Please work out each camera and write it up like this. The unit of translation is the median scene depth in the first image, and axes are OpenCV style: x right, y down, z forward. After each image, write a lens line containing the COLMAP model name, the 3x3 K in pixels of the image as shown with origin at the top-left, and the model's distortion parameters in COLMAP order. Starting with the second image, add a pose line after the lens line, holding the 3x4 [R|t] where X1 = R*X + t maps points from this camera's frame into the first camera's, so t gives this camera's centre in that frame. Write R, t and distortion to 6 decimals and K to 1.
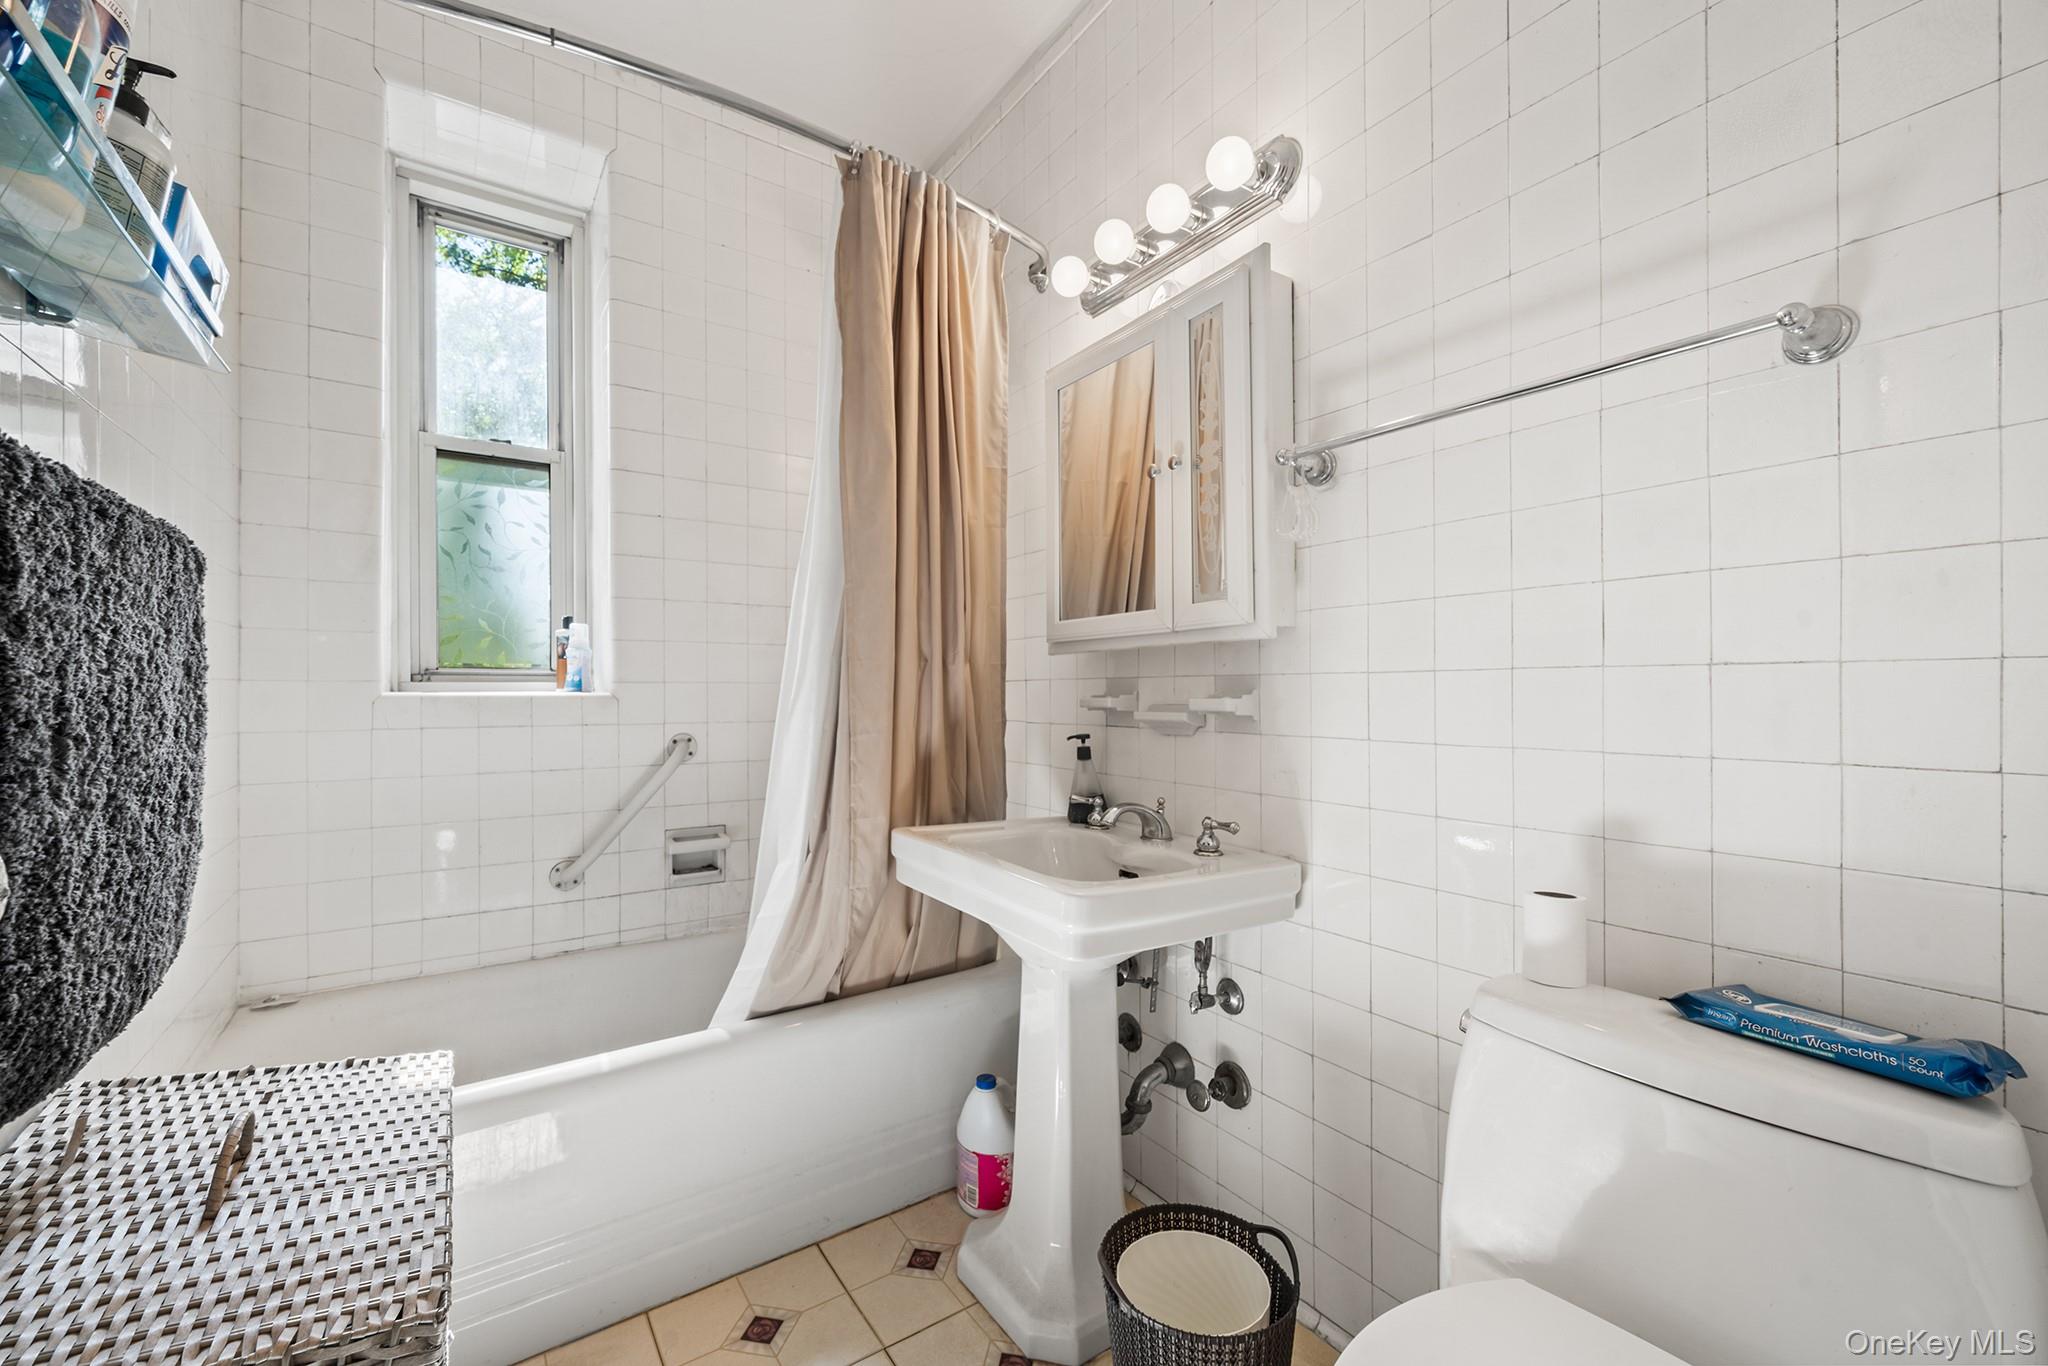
lens RADIAL K [[837.5, 0, 1020.0], [0, 837.5, 691.2], [0, 0, 1]] dist [-0.001566, -0.000168]
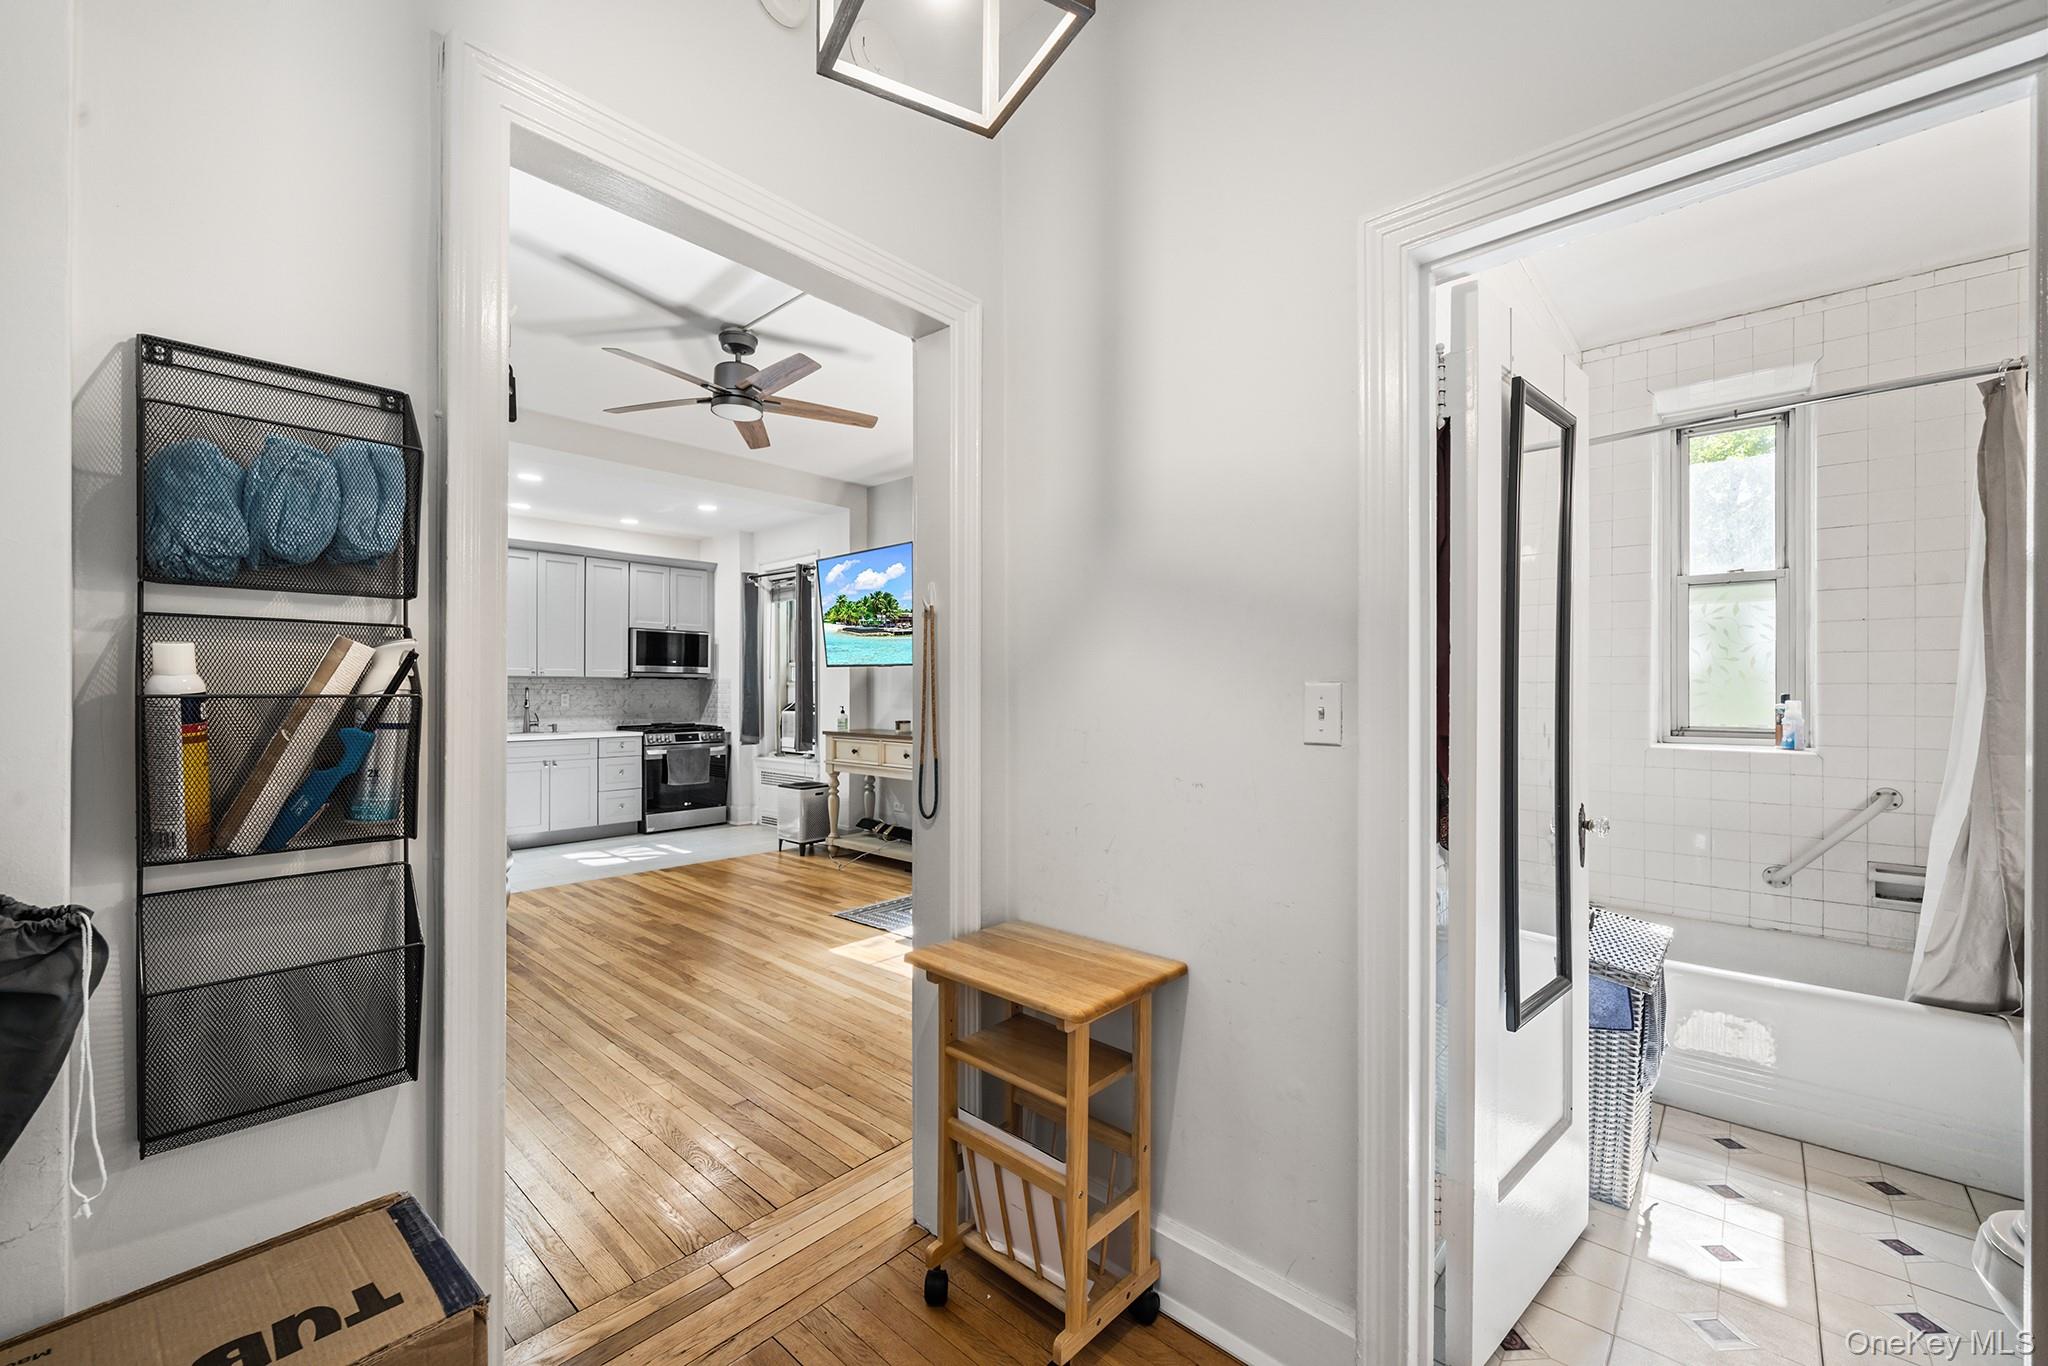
lens RADIAL K [[826.3, 0, 1015.8], [0, 826.3, 685.8], [0, 0, 1]] dist [-0.000615, 0.000115]
pose [[0.244812, -0.000211, -0.969571, 0.499594], [-0.008944, 0.999957, -0.002476, -0.091850], [0.969529, 0.009278, 0.244800, -0.603736]]
